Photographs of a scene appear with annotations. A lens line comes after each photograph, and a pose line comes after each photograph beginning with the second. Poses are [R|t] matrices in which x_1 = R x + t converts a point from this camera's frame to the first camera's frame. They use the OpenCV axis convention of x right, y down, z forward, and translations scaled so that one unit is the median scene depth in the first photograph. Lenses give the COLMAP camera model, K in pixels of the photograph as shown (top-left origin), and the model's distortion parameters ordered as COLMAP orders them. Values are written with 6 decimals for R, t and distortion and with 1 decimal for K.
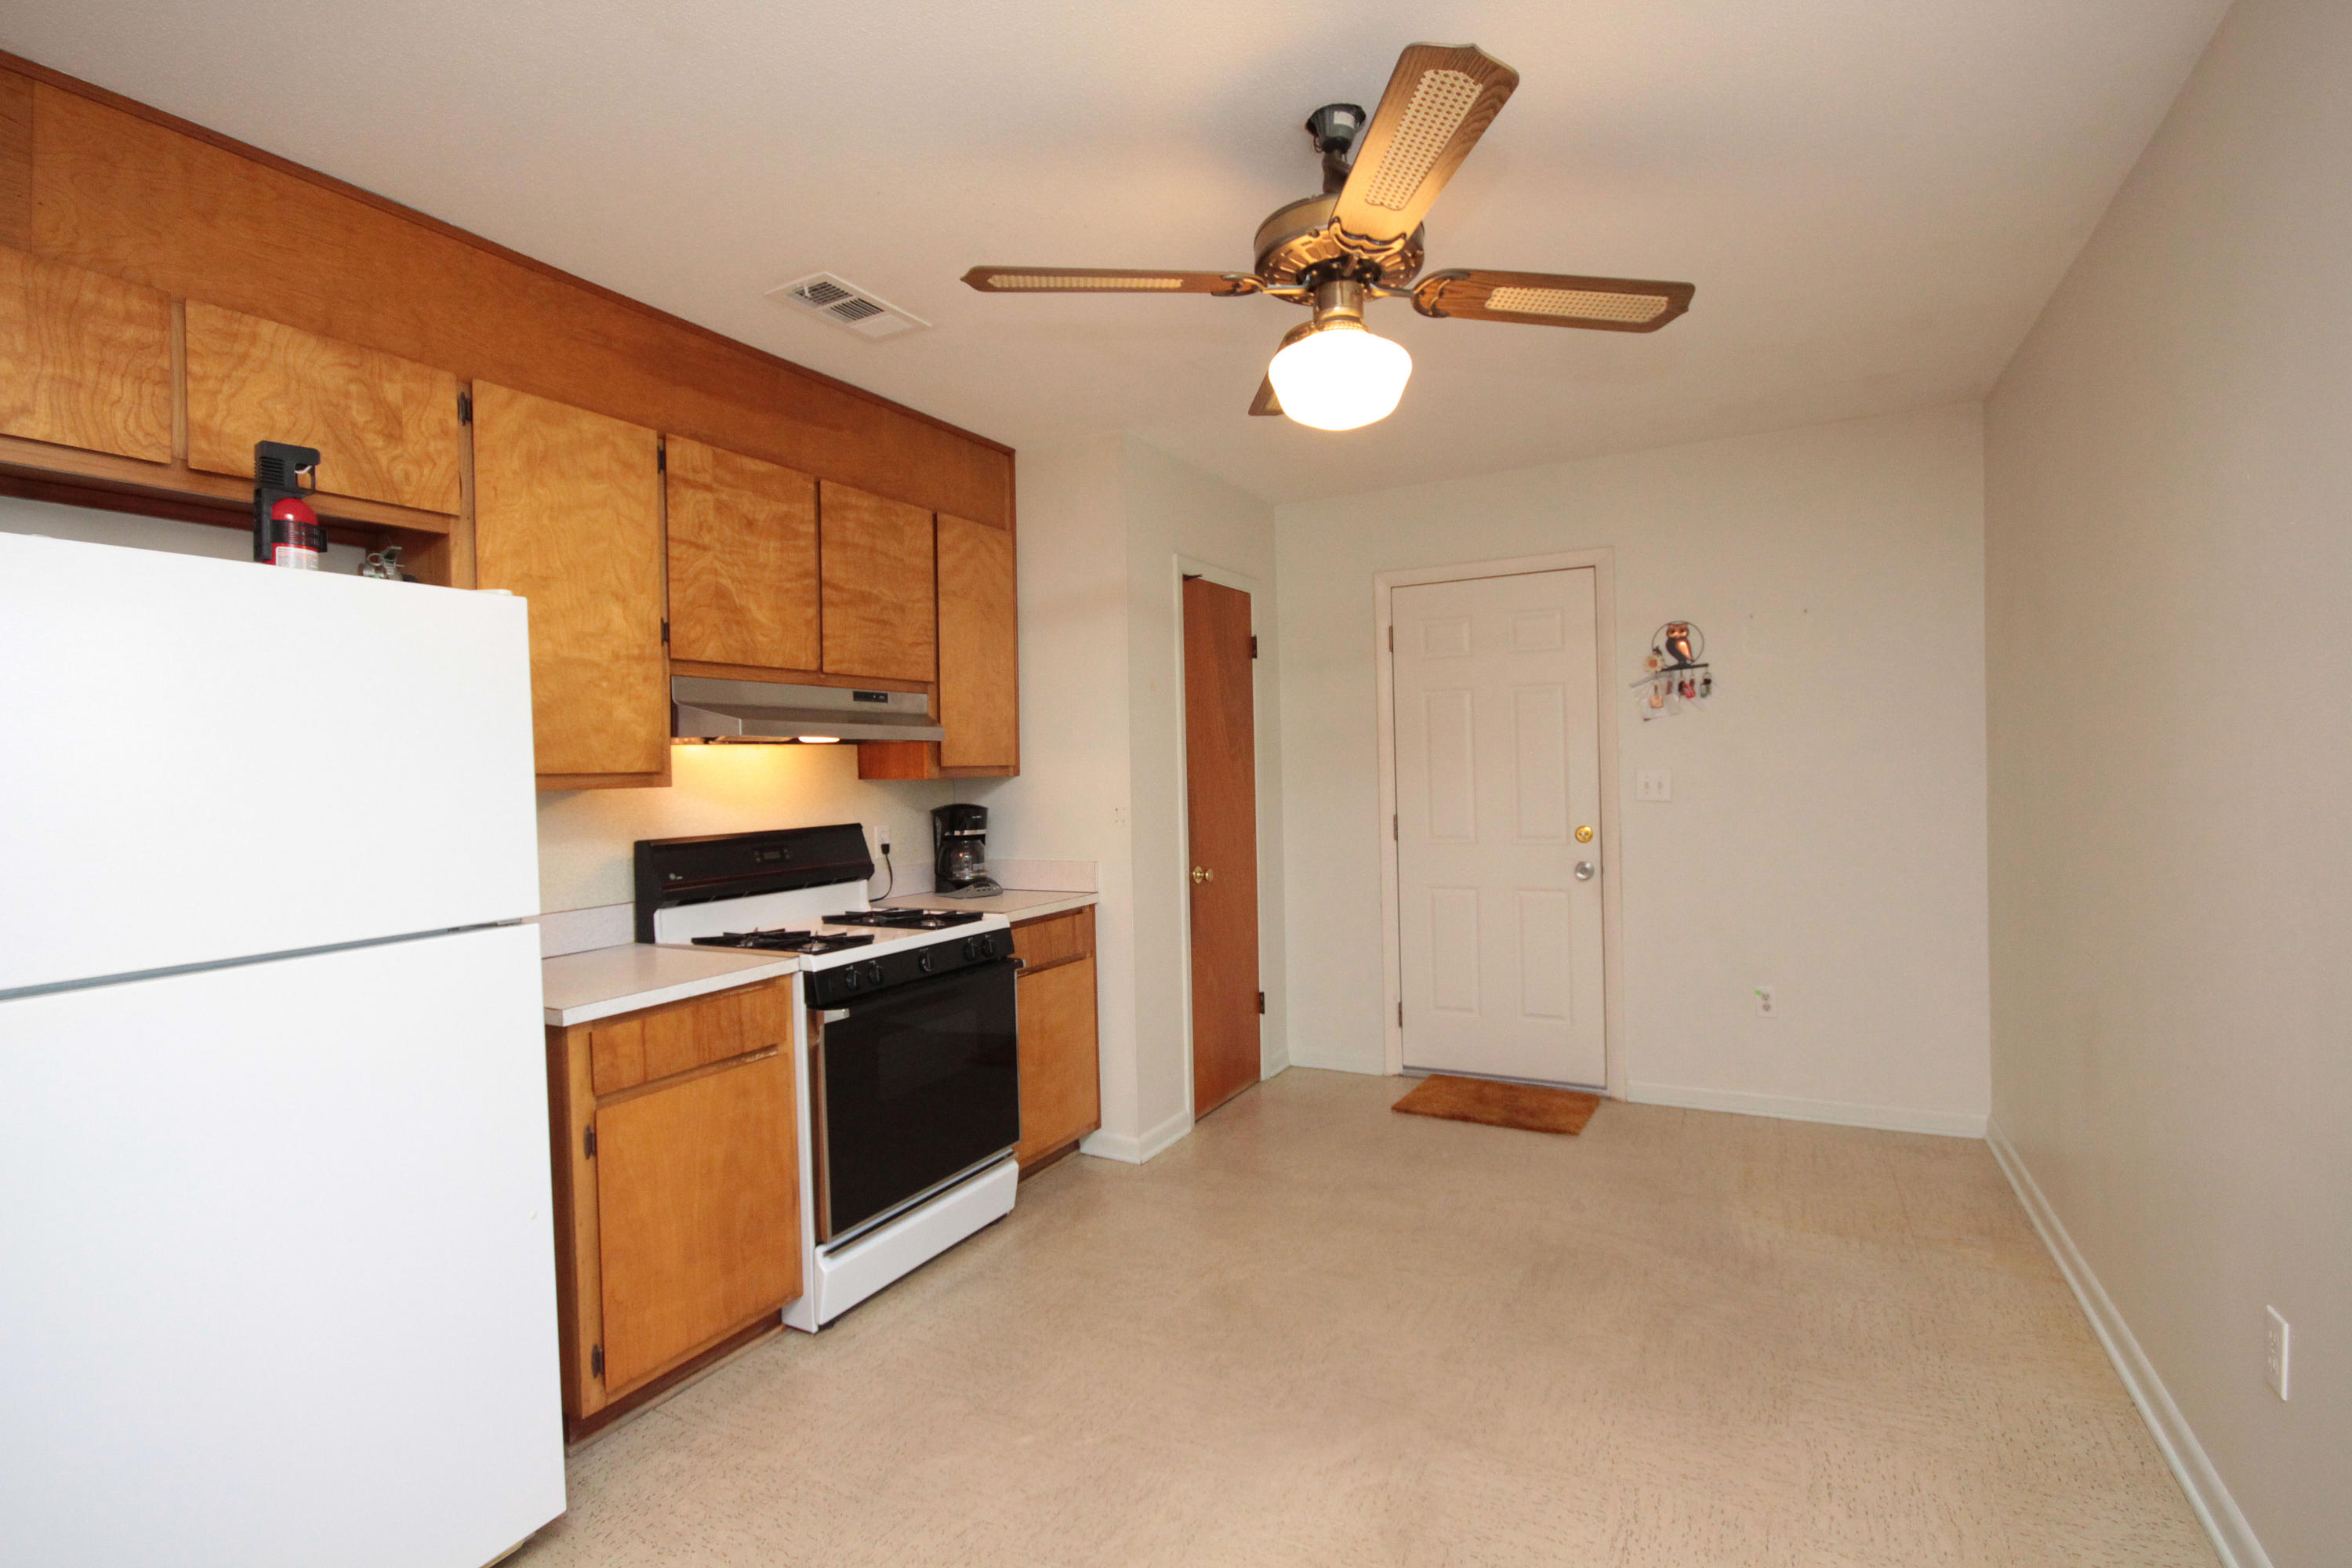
lens RADIAL K [[1079.7, 0, 1186.0], [0, 1079.7, 782.7], [0, 0, 1]] dist [0.001279, -0.000221]
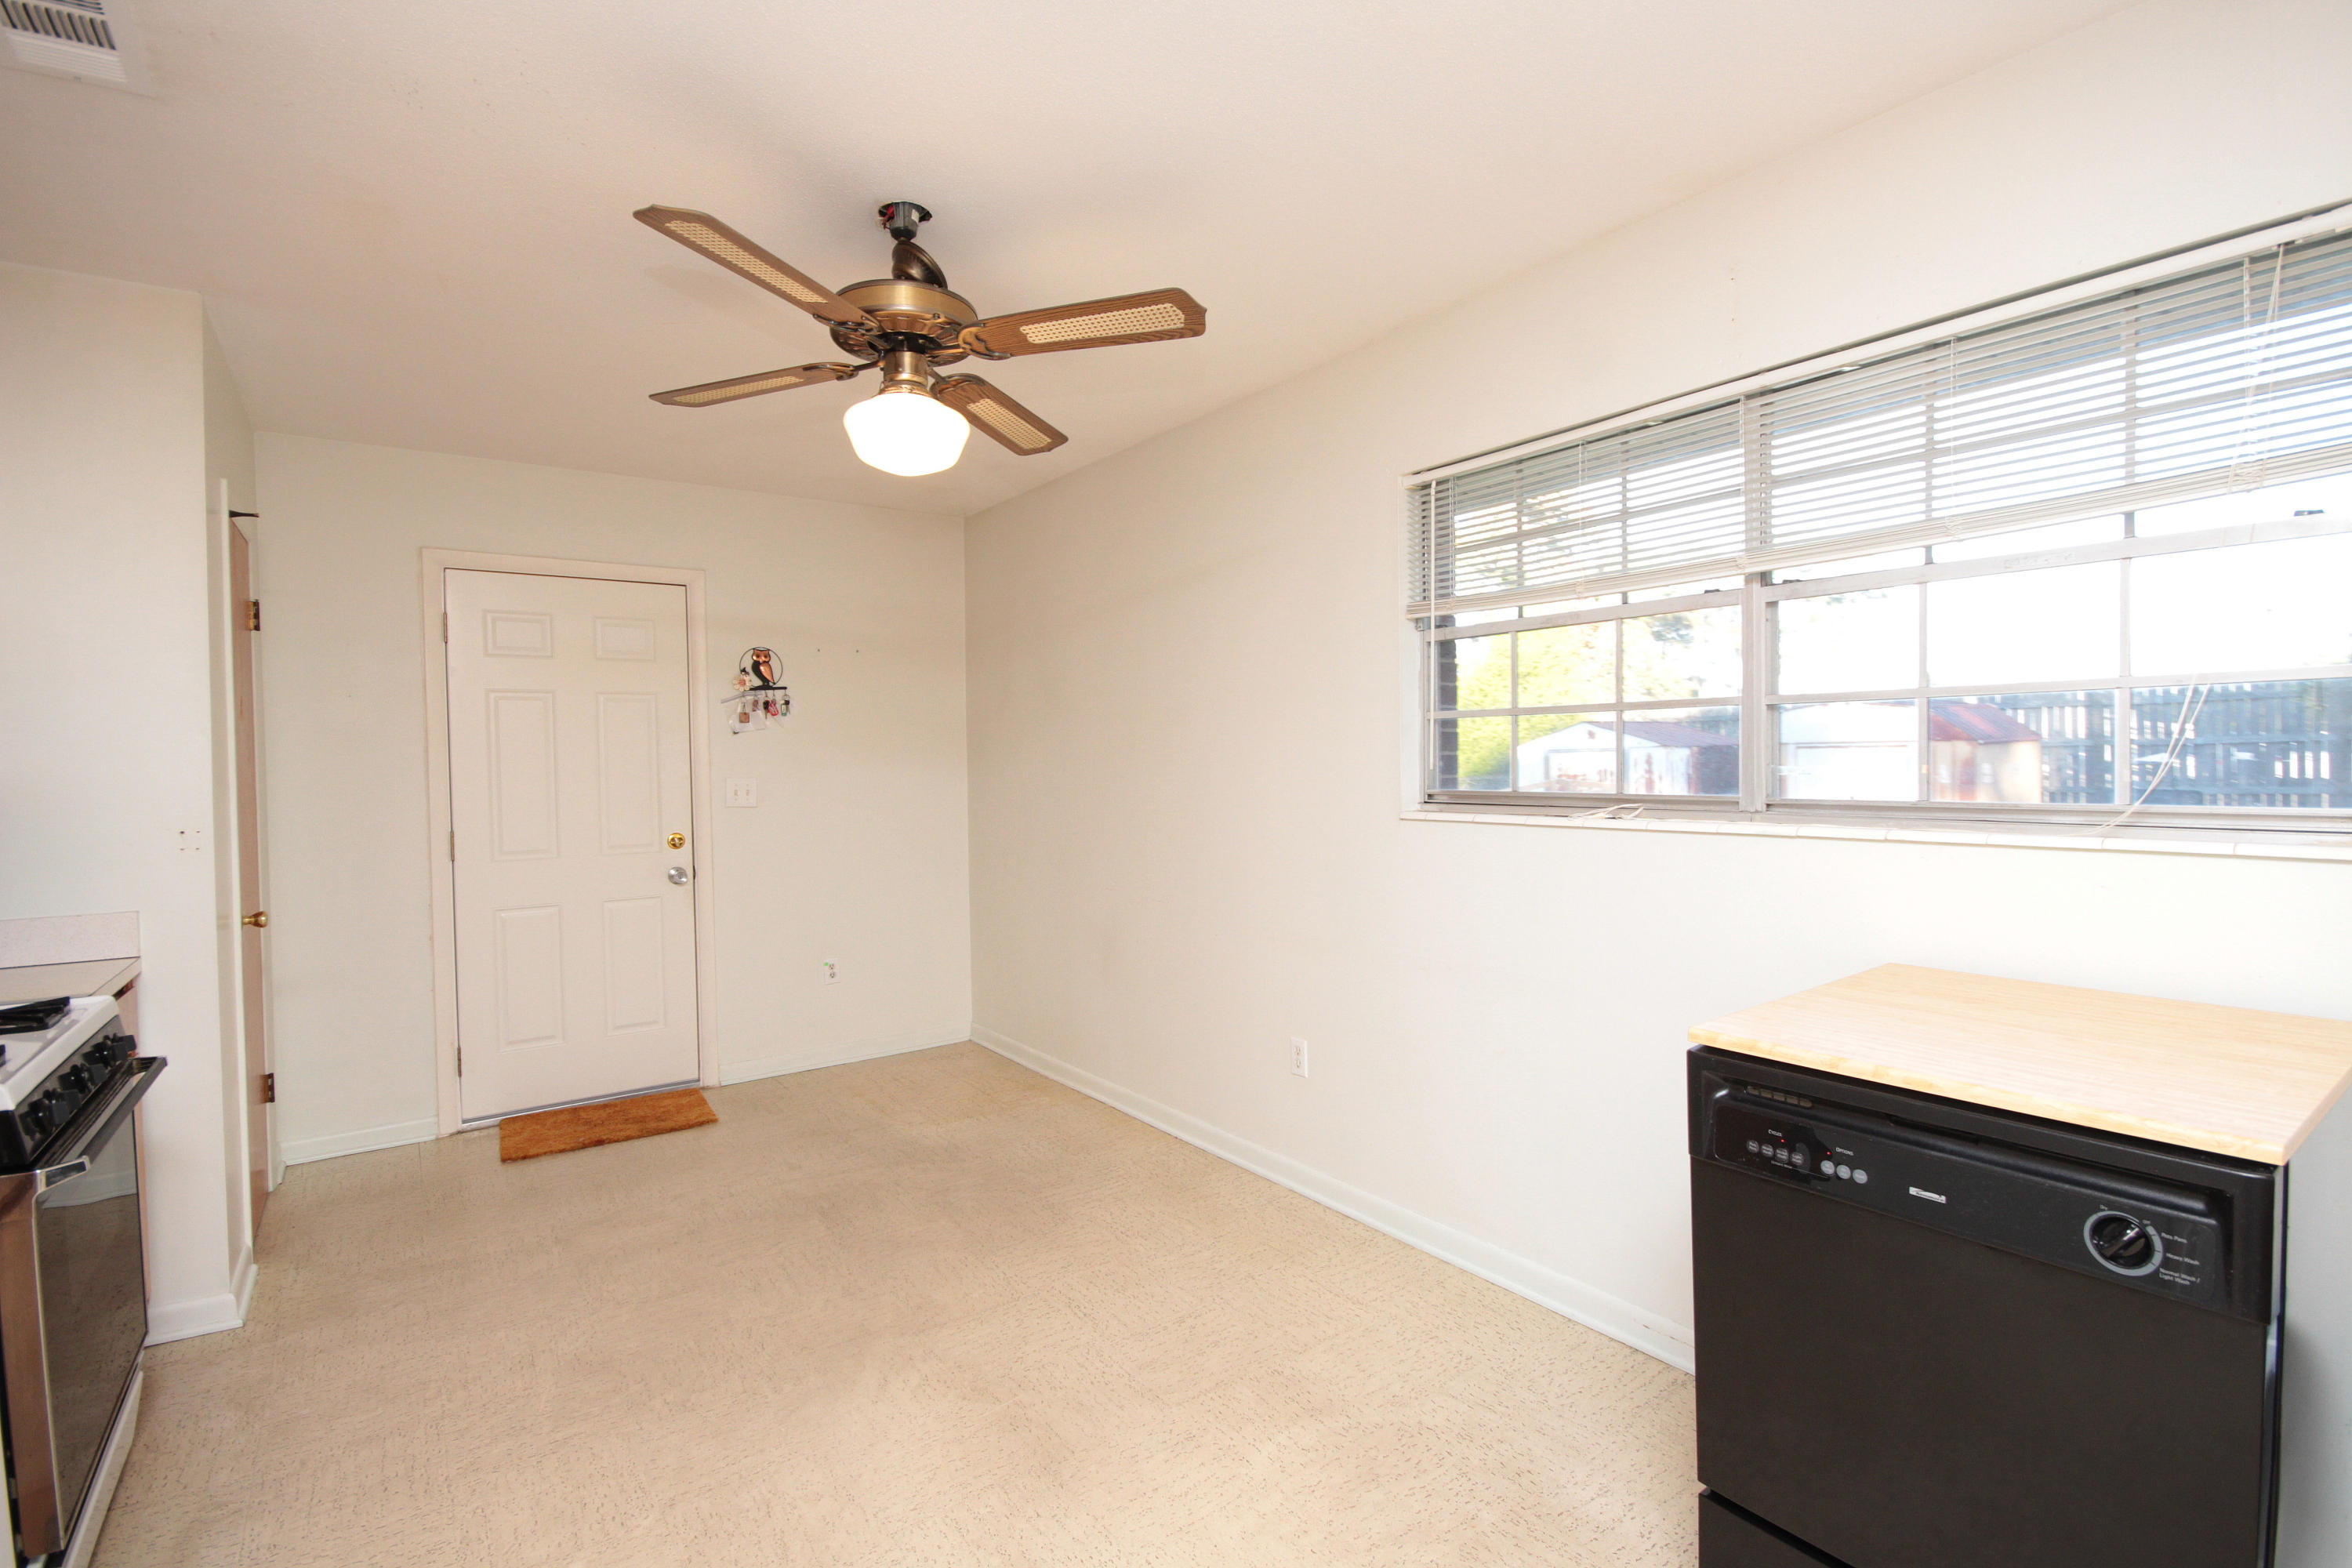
lens RADIAL K [[1079.7, 0, 1186.0], [0, 1079.7, 782.7], [0, 0, 1]] dist [0.001279, -0.000221]
pose [[0.445865, -0.001471, 0.895099, -0.366124], [0.016416, 0.999844, -0.006534, 0.007256], [-0.894950, 0.017607, 0.445820, 0.103715]]
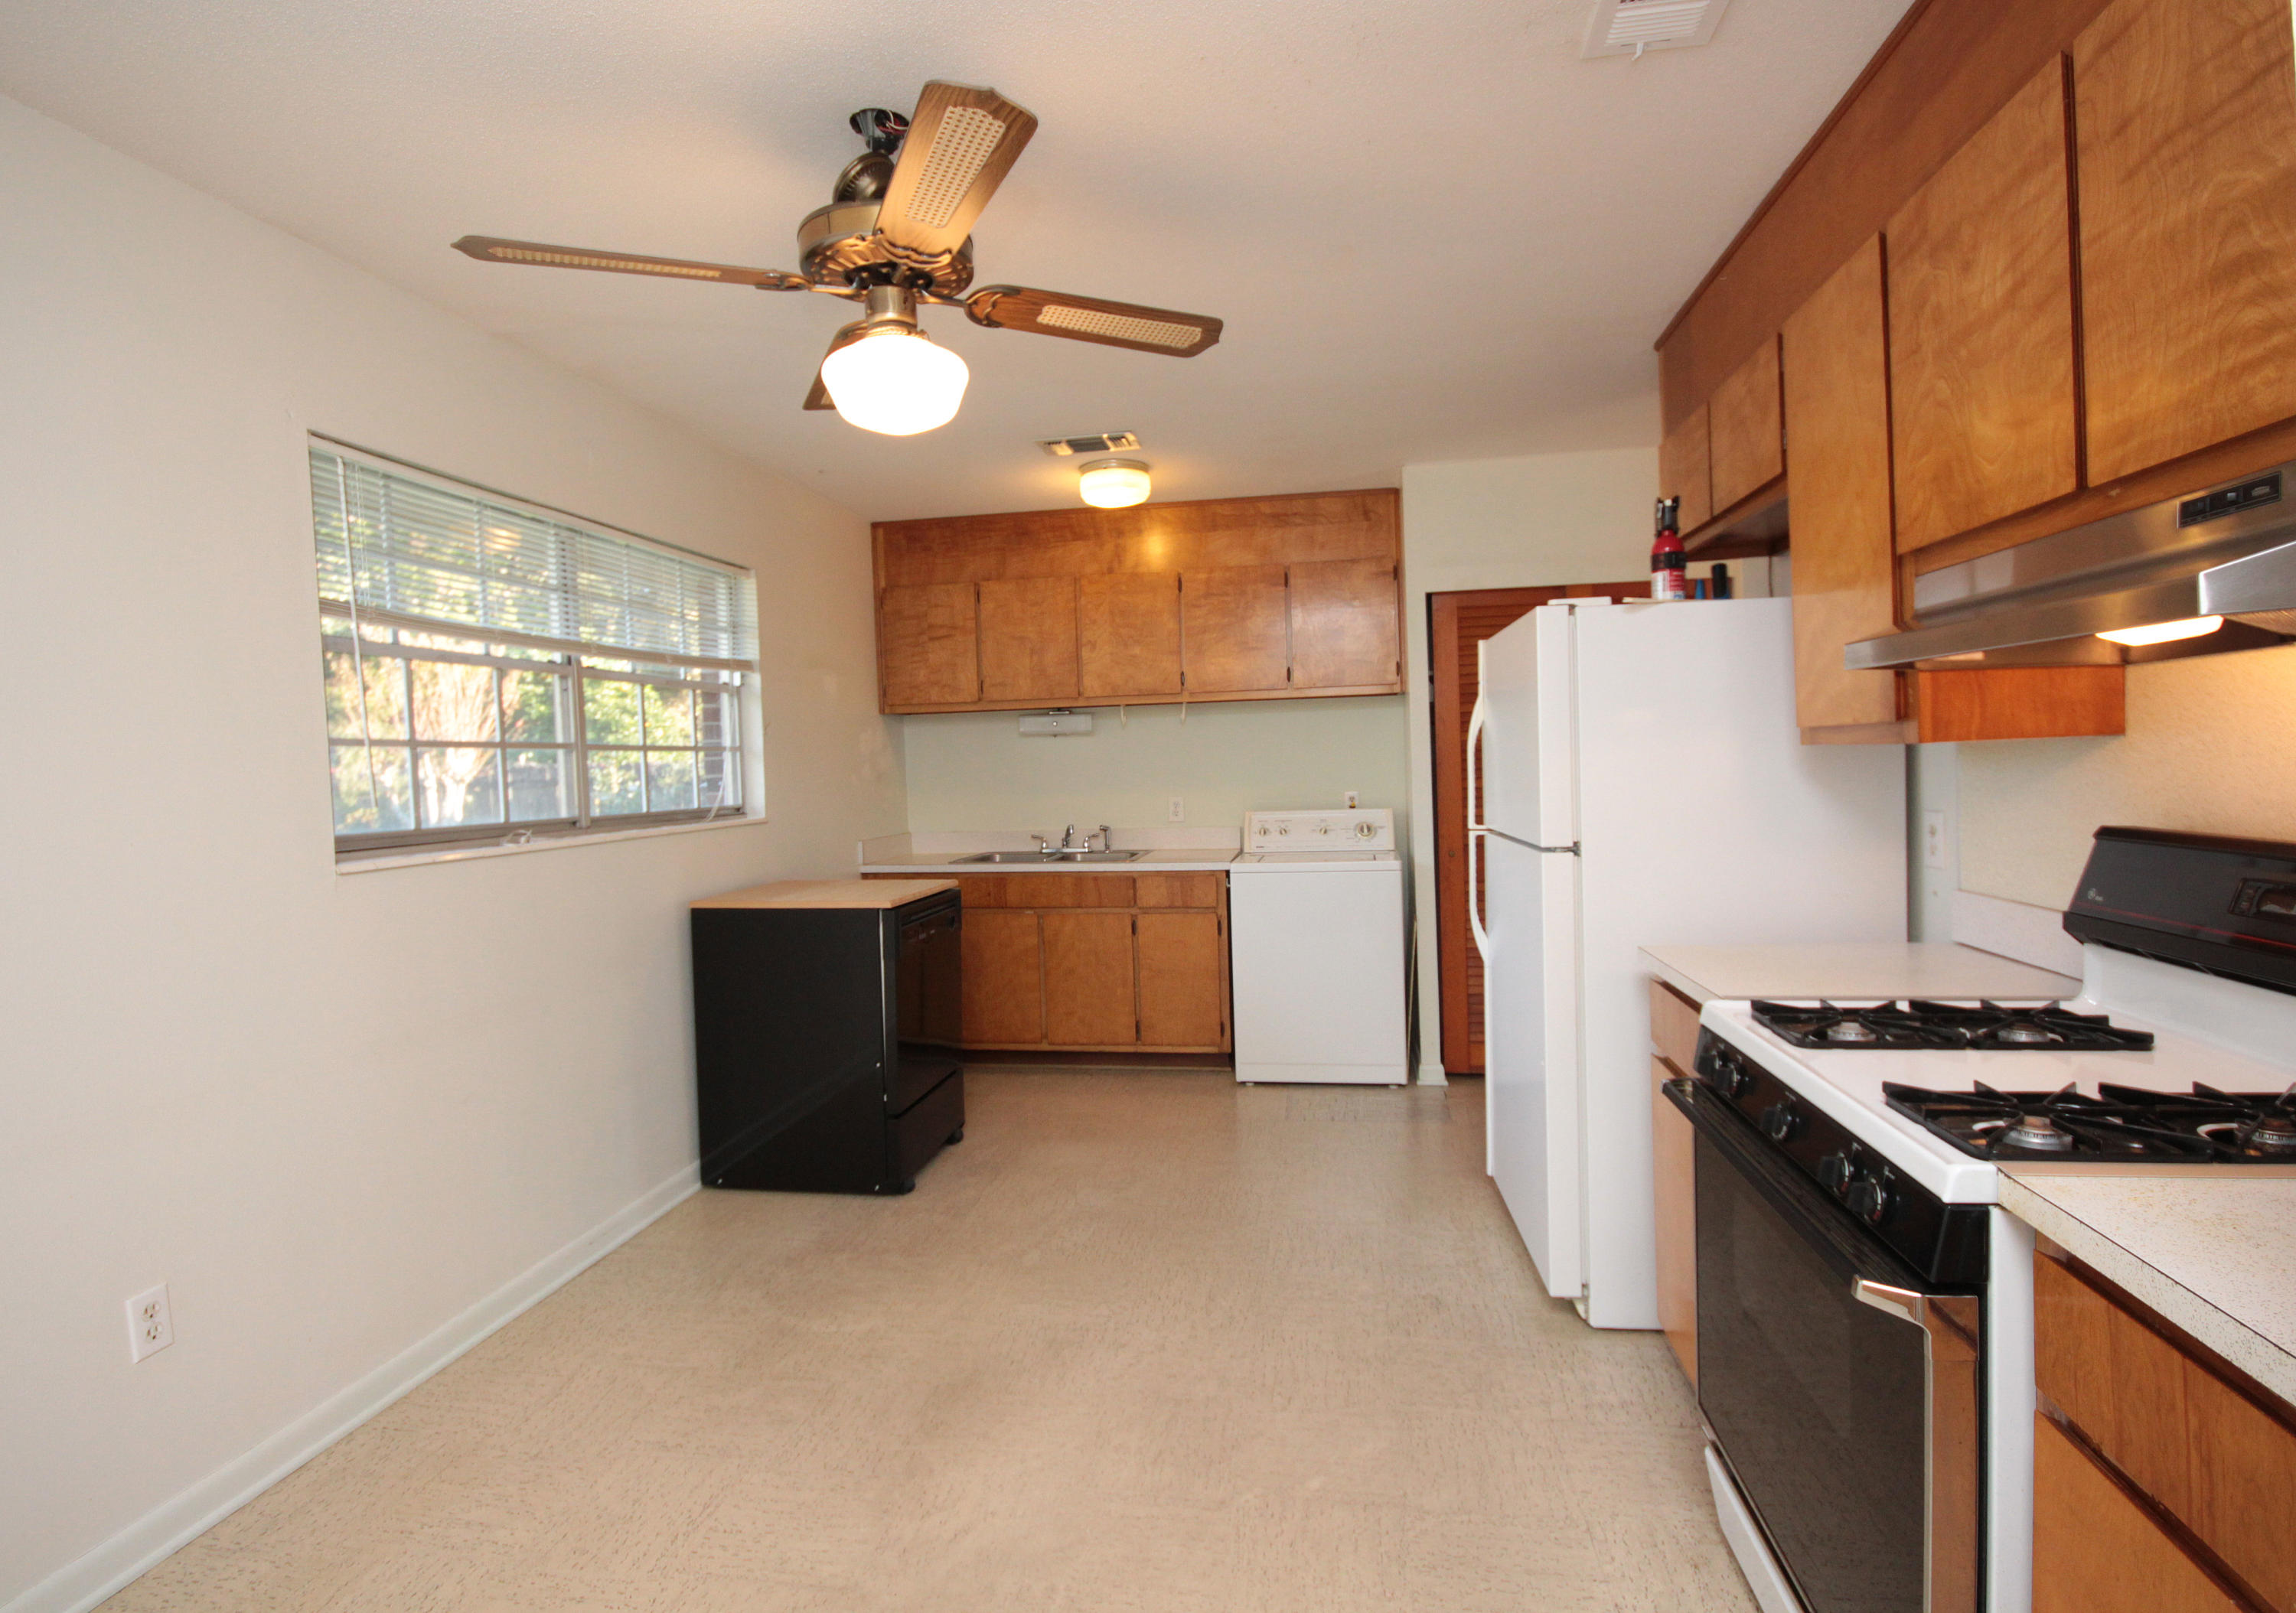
lens RADIAL K [[1166.0, 0, 1142.1], [0, 1166.0, 809.0], [0, 0, 1]] dist [-0.000157, -0.011949]
pose [[-0.949588, 0.071872, -0.305151, 0.134348], [0.056098, 0.996611, 0.060161, -0.017191], [0.308441, 0.040010, -0.950402, 1.001853]]
